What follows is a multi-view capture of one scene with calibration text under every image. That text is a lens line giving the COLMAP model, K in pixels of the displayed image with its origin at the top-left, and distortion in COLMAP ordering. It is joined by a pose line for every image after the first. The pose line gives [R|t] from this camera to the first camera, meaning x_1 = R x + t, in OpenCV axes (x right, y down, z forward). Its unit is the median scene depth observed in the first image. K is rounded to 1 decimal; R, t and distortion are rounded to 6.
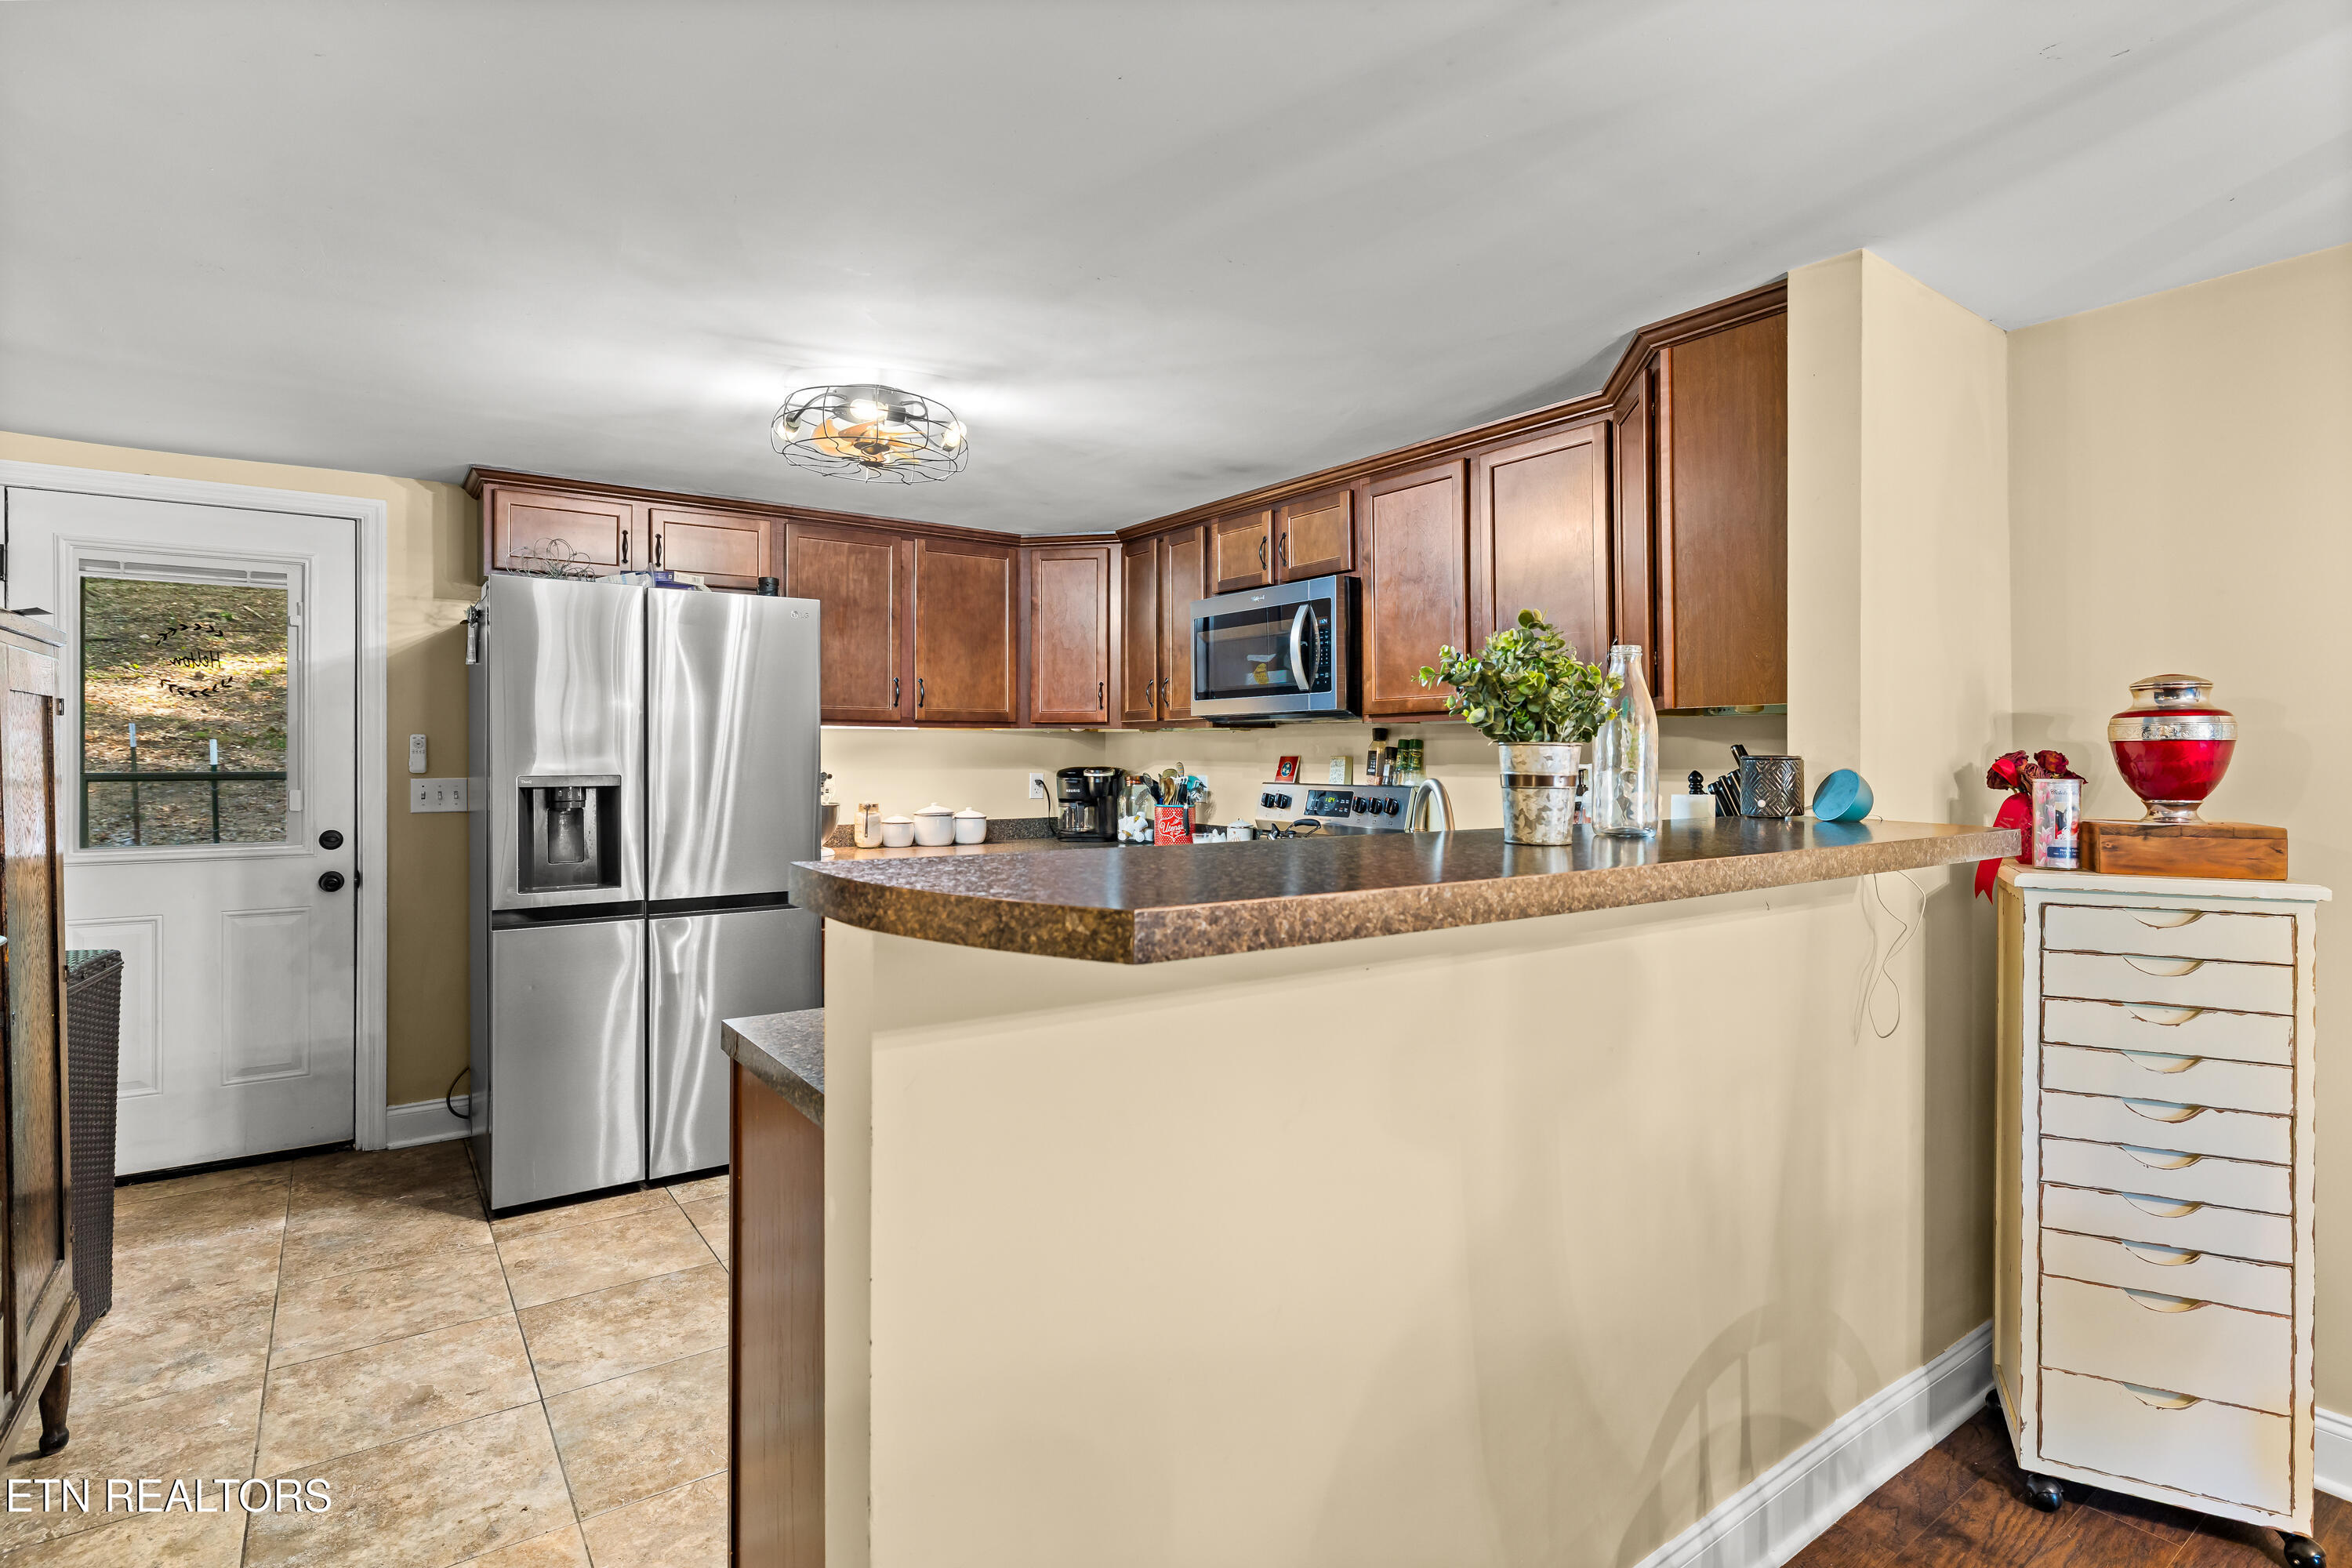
lens RADIAL K [[1134.8, 0, 1197.3], [0, 1134.8, 752.8], [0, 0, 1]] dist [0.002059, 0.000705]
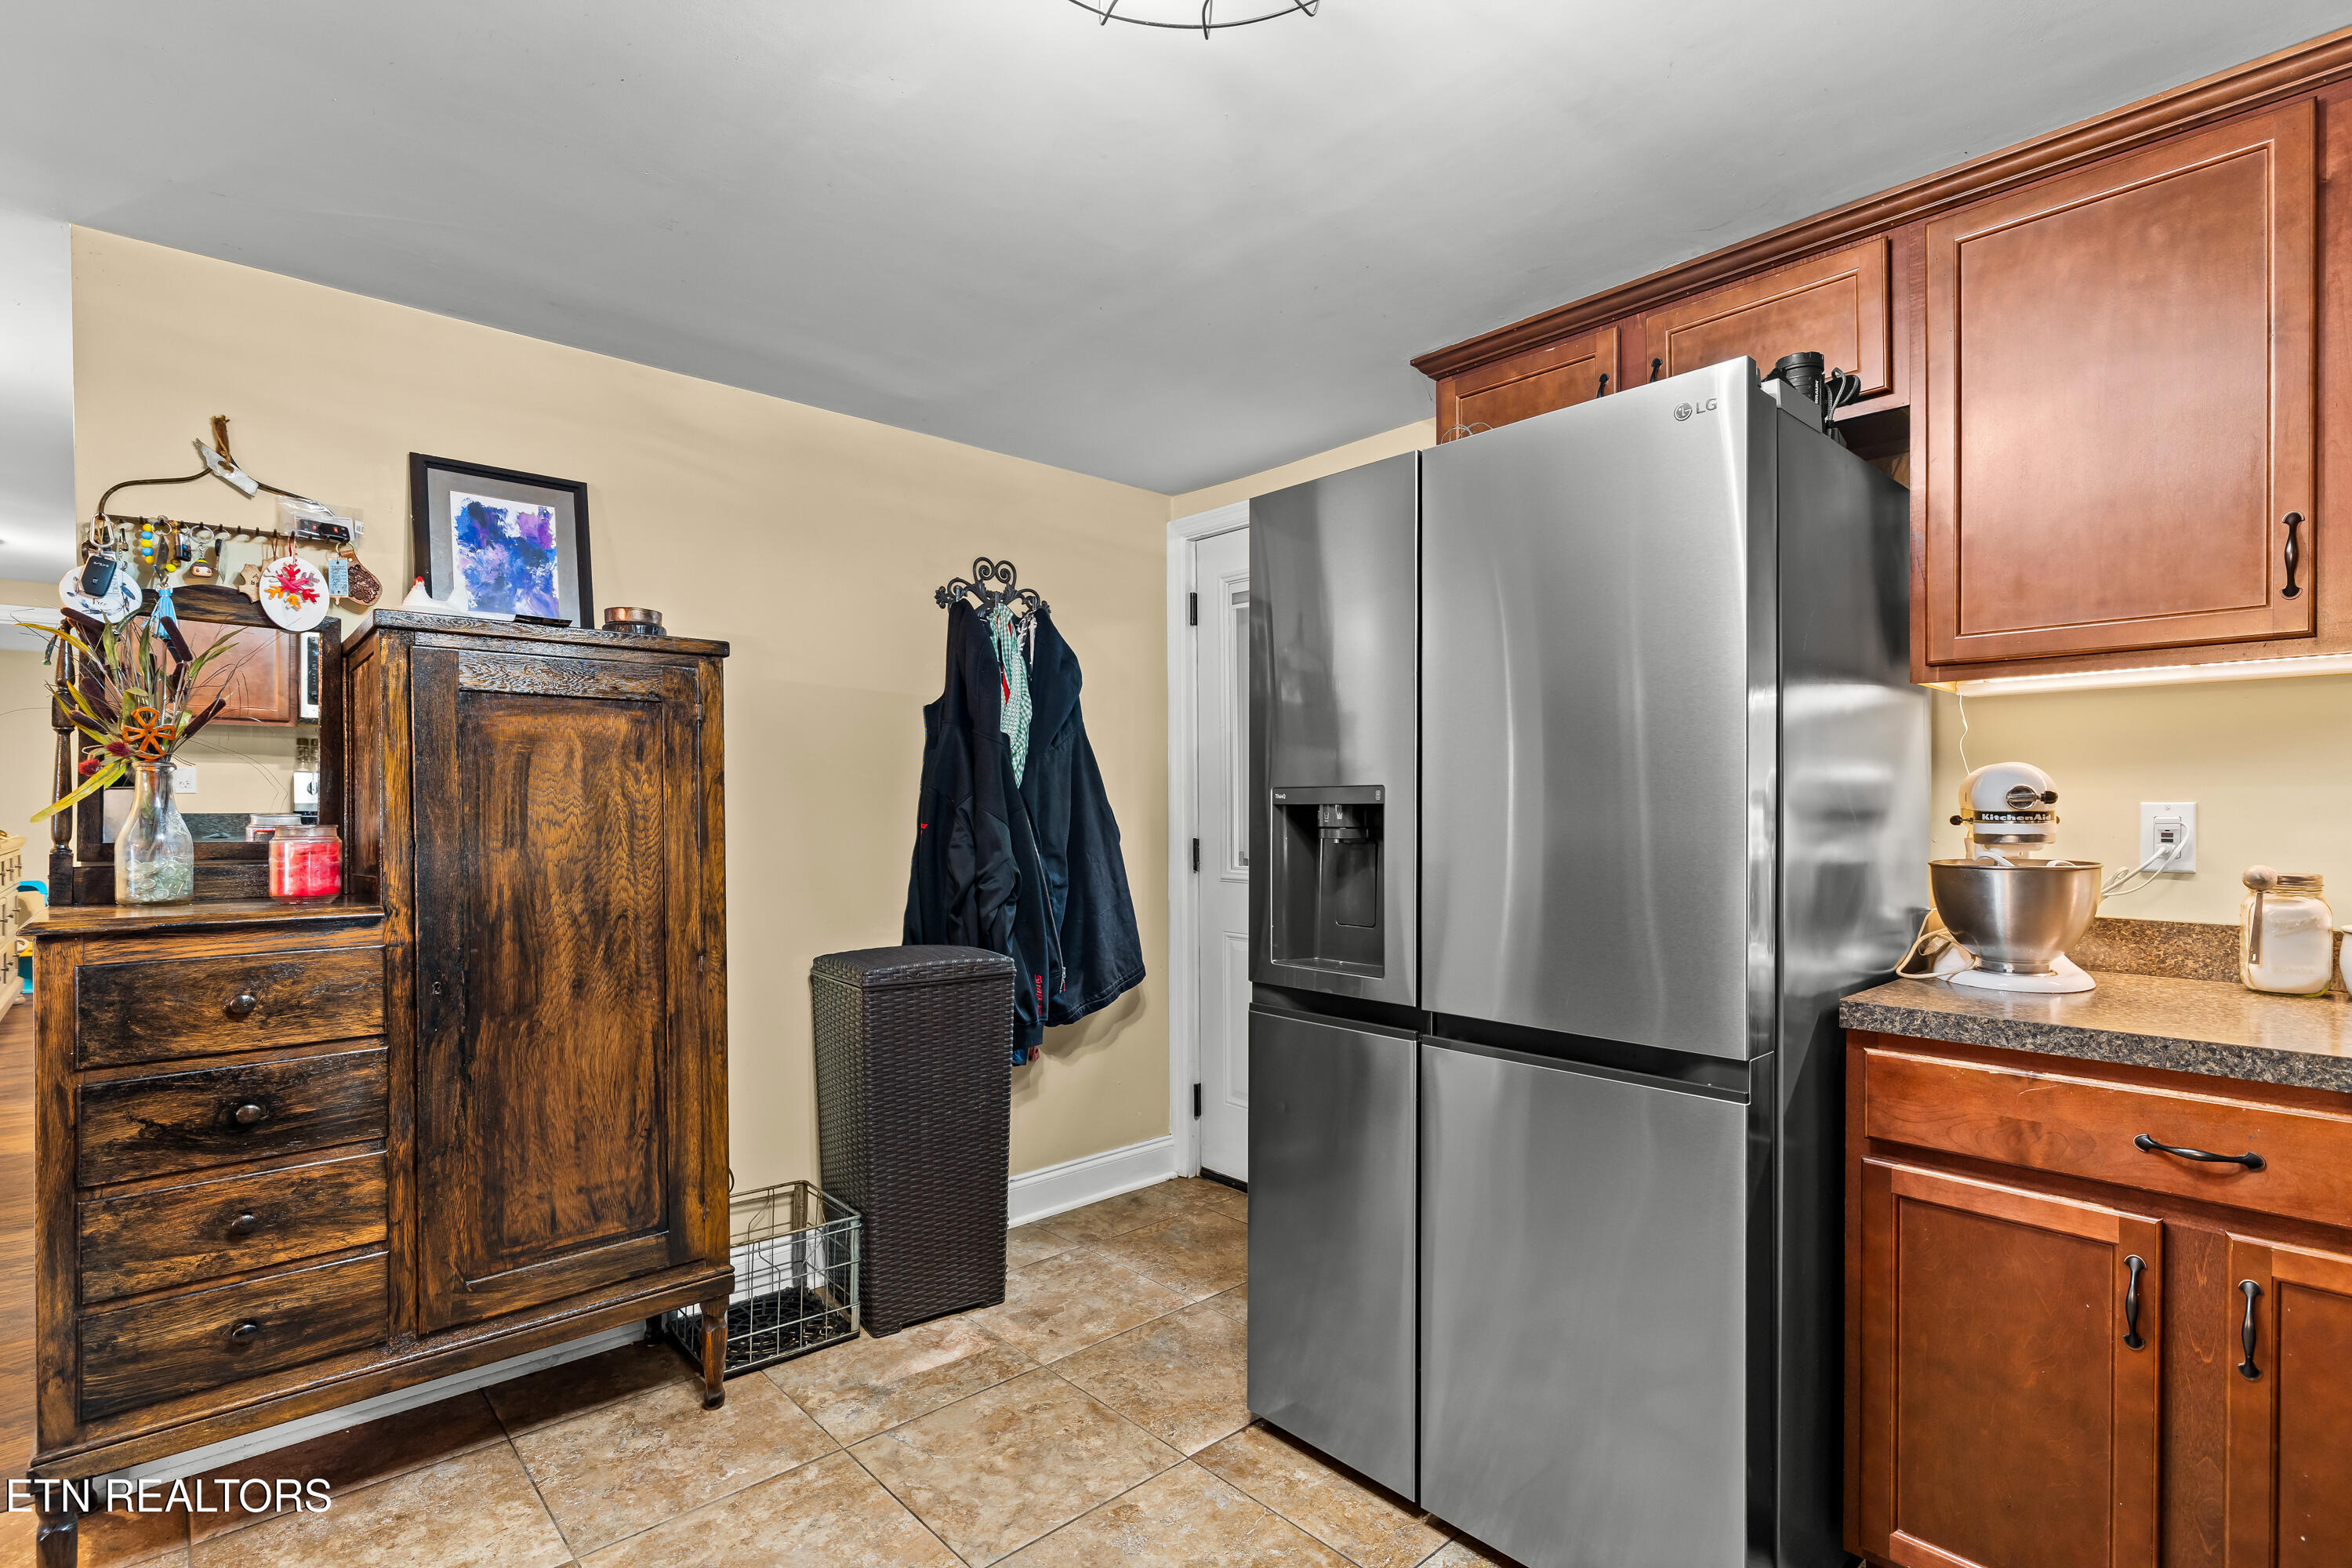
lens RADIAL K [[1134.8, 0, 1172.2], [0, 1134.8, 797.2], [0, 0, 1]] dist [0.002059, 0.000705]
pose [[0.096911, -0.006977, -0.995269, 0.078212], [0.002517, 0.999974, -0.006765, 0.035024], [0.995290, -0.001850, 0.096926, 0.987876]]
